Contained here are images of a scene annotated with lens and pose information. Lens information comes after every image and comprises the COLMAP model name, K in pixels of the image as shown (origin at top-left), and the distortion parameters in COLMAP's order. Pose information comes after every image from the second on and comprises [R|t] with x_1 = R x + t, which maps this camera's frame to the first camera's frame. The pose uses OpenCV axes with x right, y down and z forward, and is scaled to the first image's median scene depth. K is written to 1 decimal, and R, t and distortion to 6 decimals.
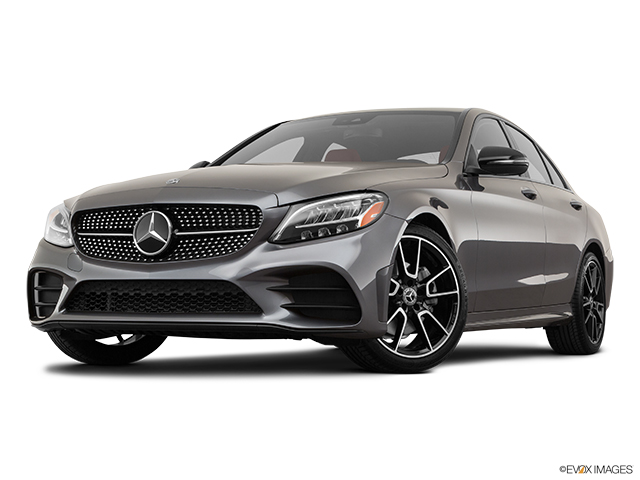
lens RADIAL K [[1139.0, 0, 319.7], [0, 1139.0, 239.7], [0, 0, 1]] dist [0.052457, 0.000000]
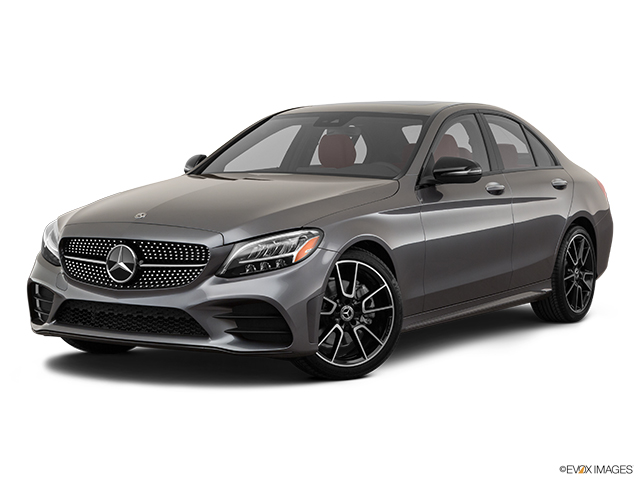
lens RADIAL K [[1238.7, 0, 325.2], [0, 1238.7, 241.9], [0, 0, 1]] dist [0.094401, 0.000000]
pose [[0.995585, 0.005431, -0.093702, 0.175785], [0.005774, 0.992890, 0.118898, -0.172707], [0.093682, -0.118914, 0.988475, -0.234942]]
